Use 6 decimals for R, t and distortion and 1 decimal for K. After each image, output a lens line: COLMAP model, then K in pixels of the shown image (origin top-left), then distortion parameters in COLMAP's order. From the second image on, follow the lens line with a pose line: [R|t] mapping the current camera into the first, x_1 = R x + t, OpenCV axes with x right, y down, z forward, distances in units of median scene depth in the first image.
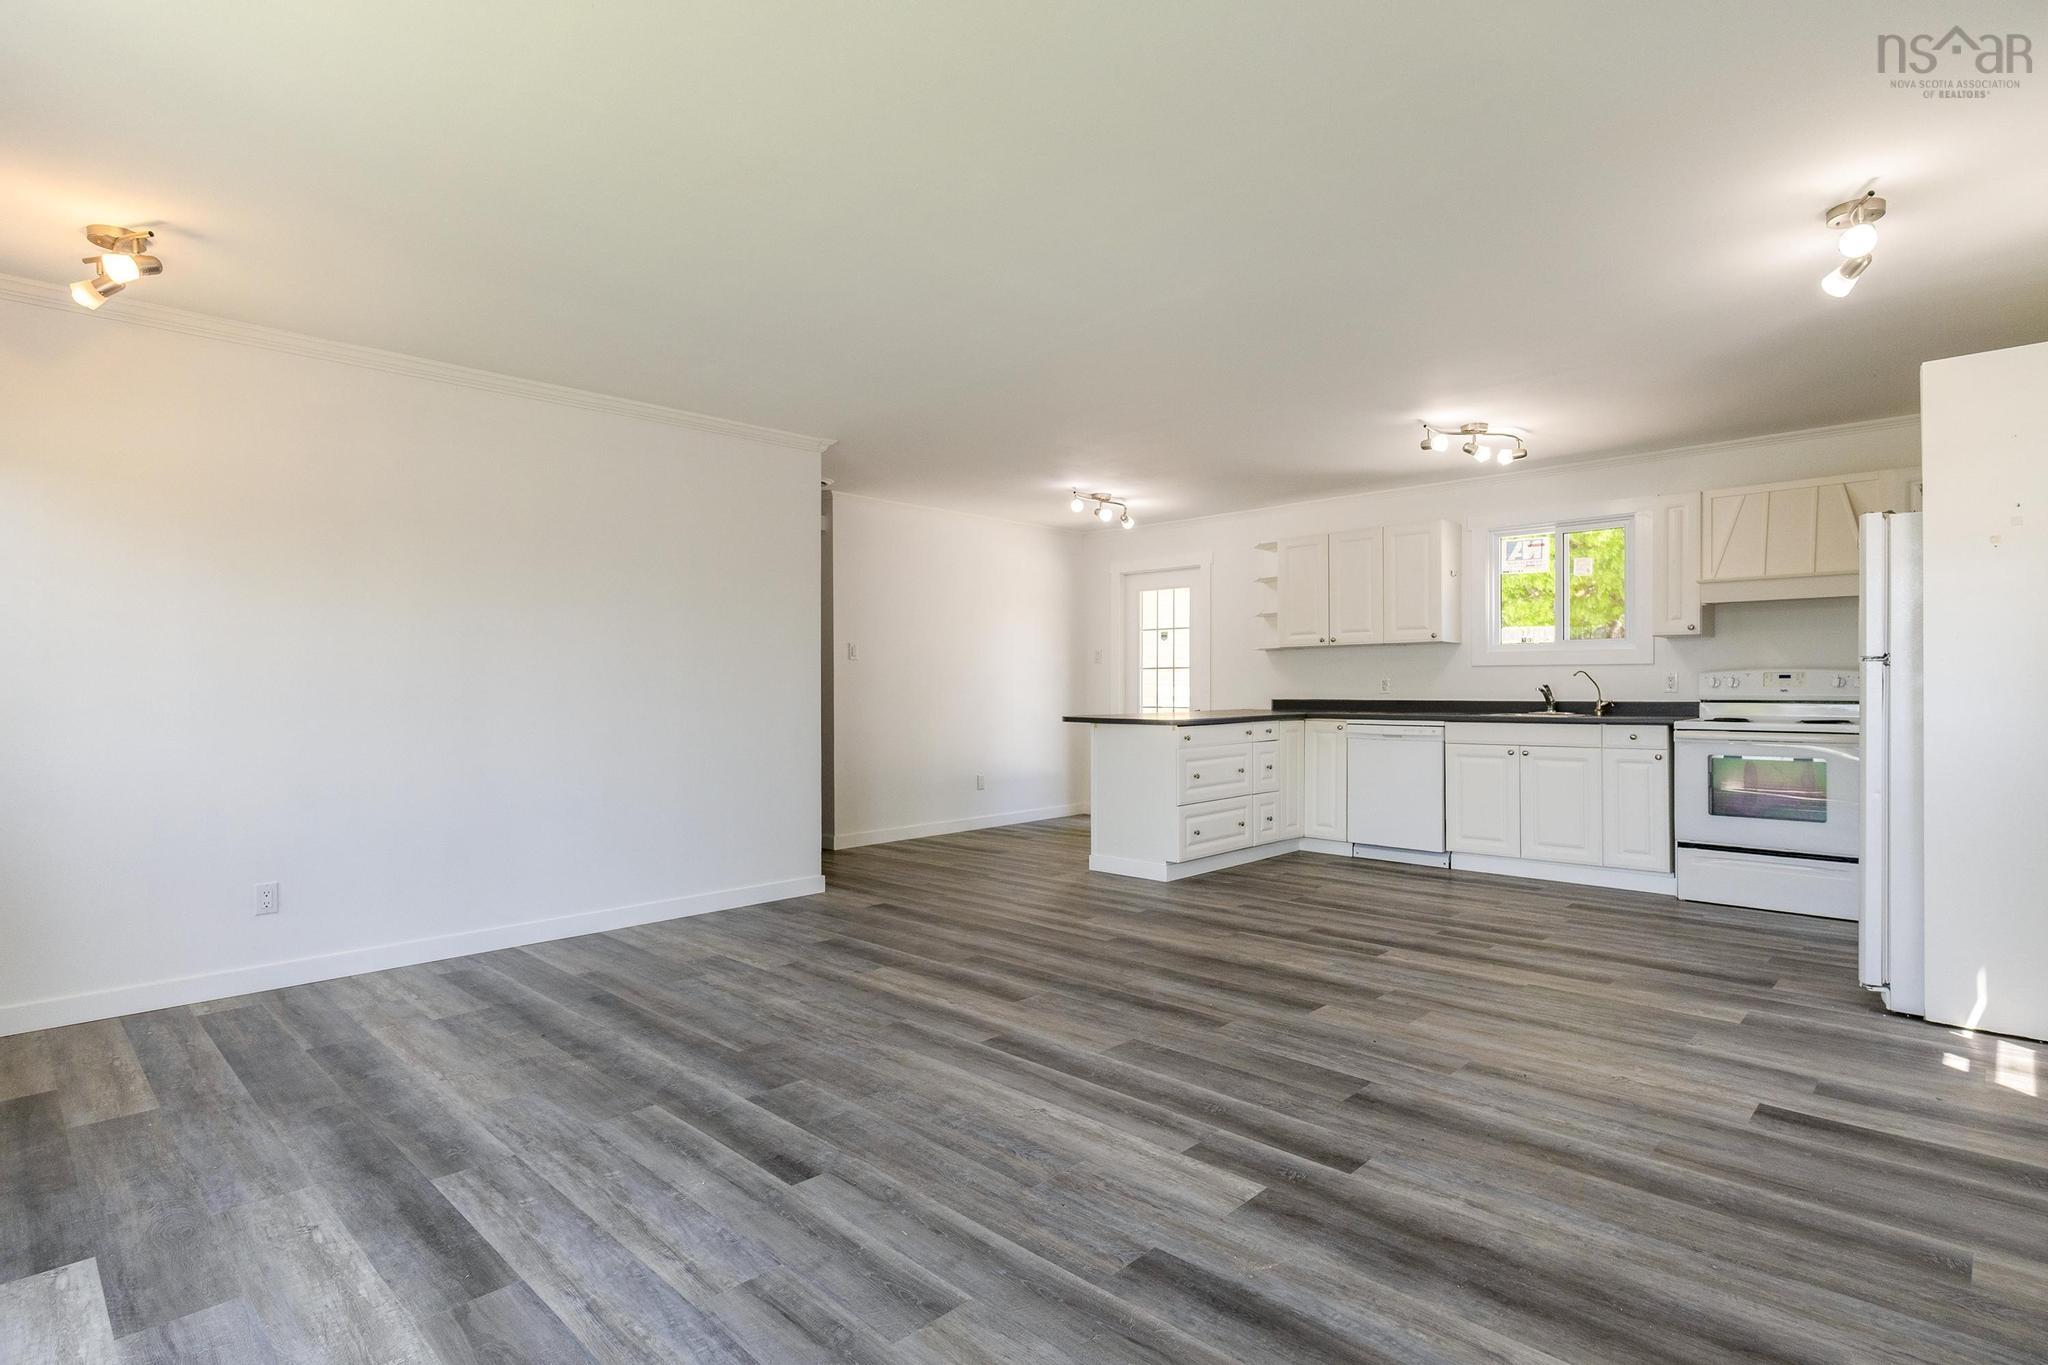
lens RADIAL K [[1015.8, 0, 1060.9], [0, 1015.8, 689.2], [0, 0, 1]] dist [-0.002070, 0.000451]
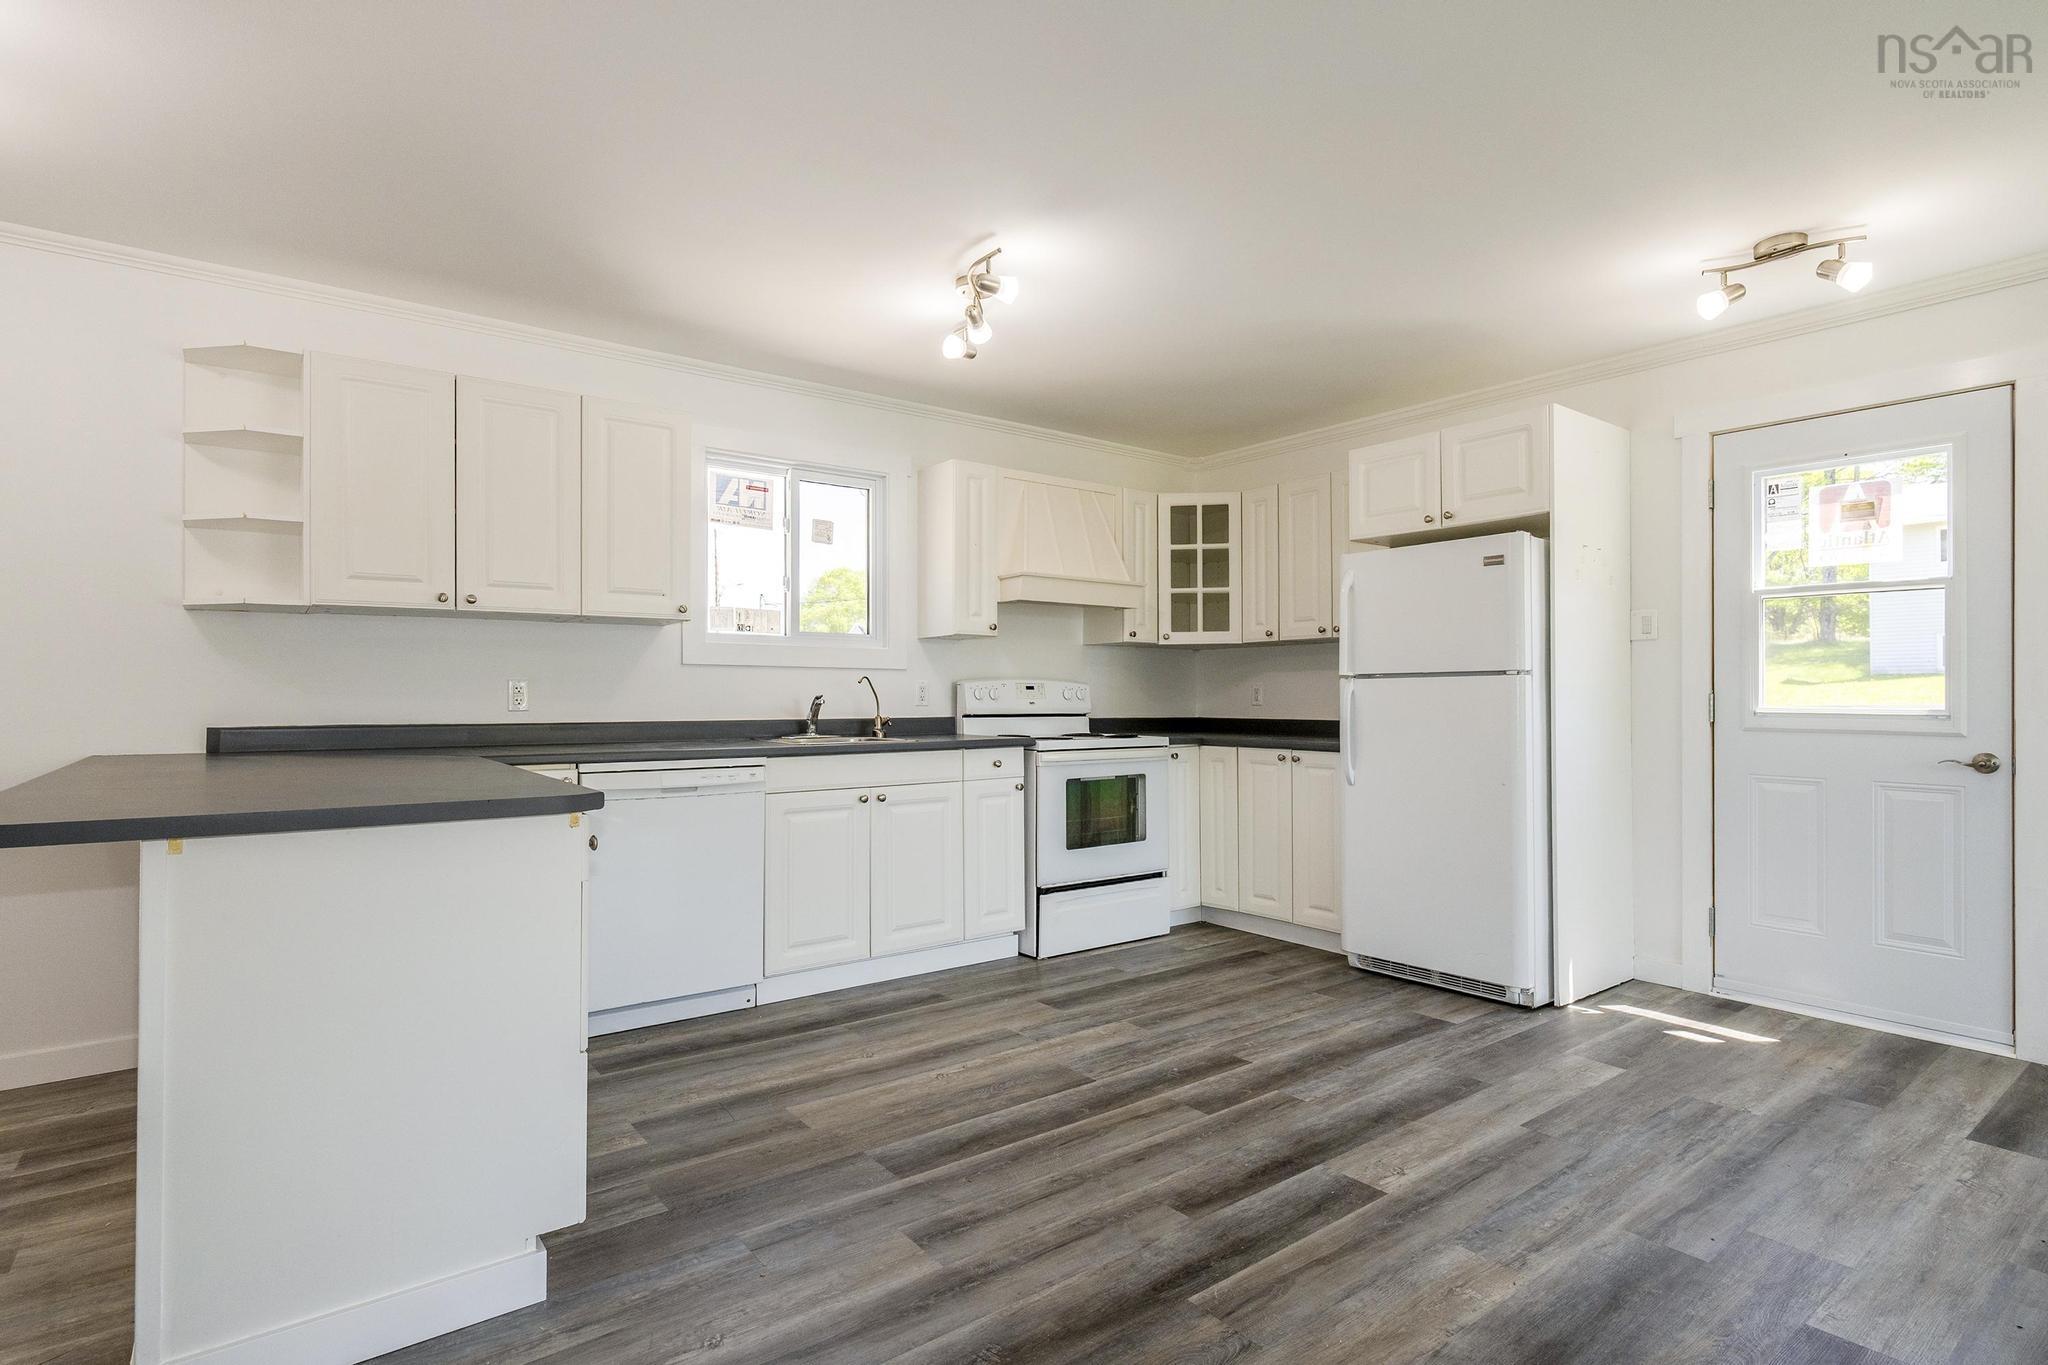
lens RADIAL K [[1034.0, 0, 1024.0], [0, 1034.0, 682.5], [0, 0, 1]] dist [-0.001665, 0.000879]
pose [[0.178159, 0.016340, 0.983866, -0.191335], [0.001556, 0.999856, -0.016887, -0.001103], [-0.984000, 0.004539, 0.178108, 0.766151]]
